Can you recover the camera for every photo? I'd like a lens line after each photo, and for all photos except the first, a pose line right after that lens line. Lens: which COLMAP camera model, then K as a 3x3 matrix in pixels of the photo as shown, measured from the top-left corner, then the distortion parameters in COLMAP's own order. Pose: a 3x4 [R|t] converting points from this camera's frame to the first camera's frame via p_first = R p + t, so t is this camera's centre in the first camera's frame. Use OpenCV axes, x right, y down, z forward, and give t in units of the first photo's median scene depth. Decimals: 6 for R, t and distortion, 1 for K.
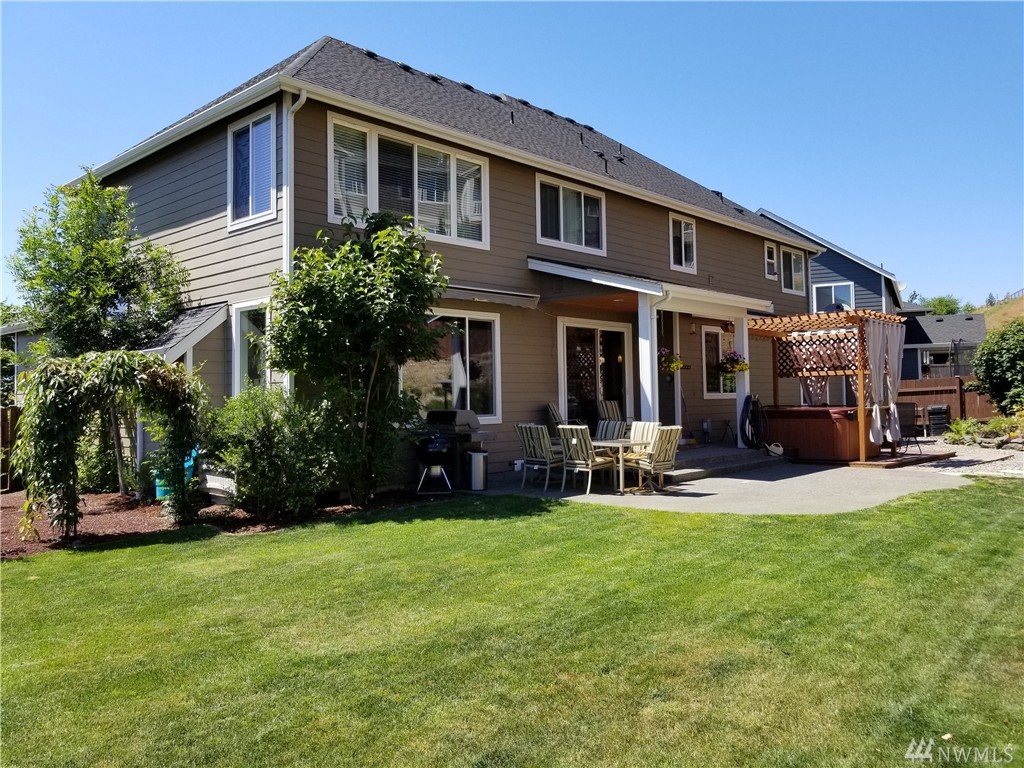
lens RADIAL K [[808.4, 0, 507.6], [0, 808.4, 360.4], [0, 0, 1]] dist [-0.003104, -0.011863]
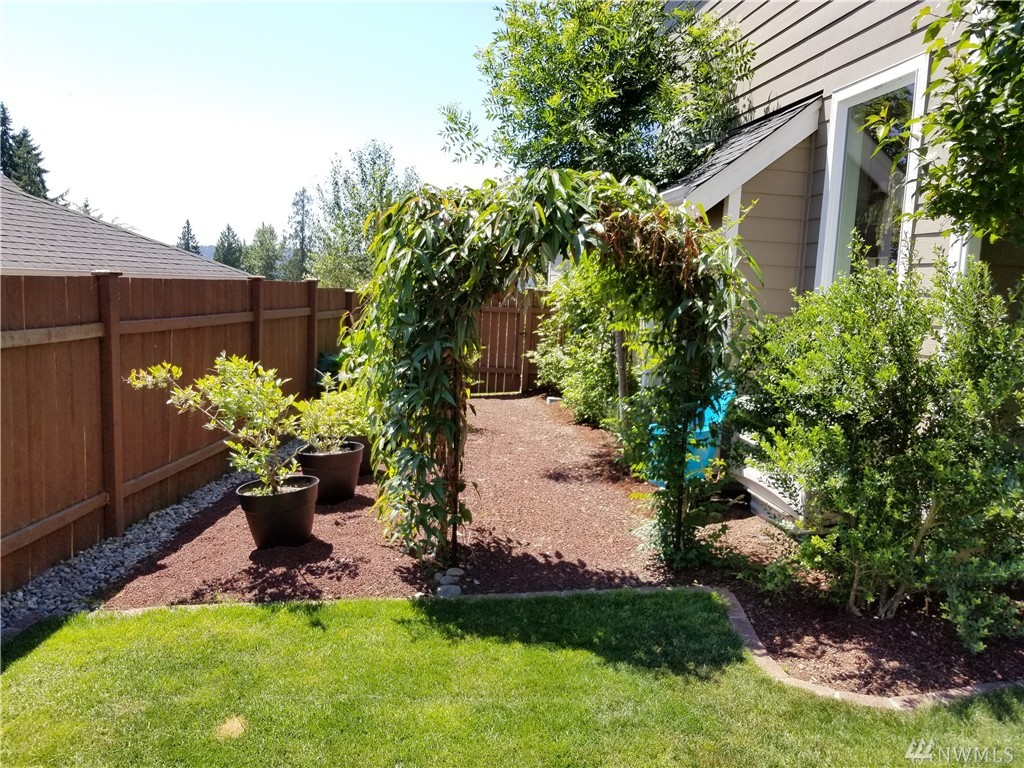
lens RADIAL K [[782.7, 0, 510.7], [0, 782.7, 369.8], [0, 0, 1]] dist [0.013765, 0.002991]
pose [[0.761323, 0.121336, -0.636919, -0.204471], [-0.032902, 0.988298, 0.148947, 0.031572], [0.647538, -0.092441, 0.756405, 0.614527]]
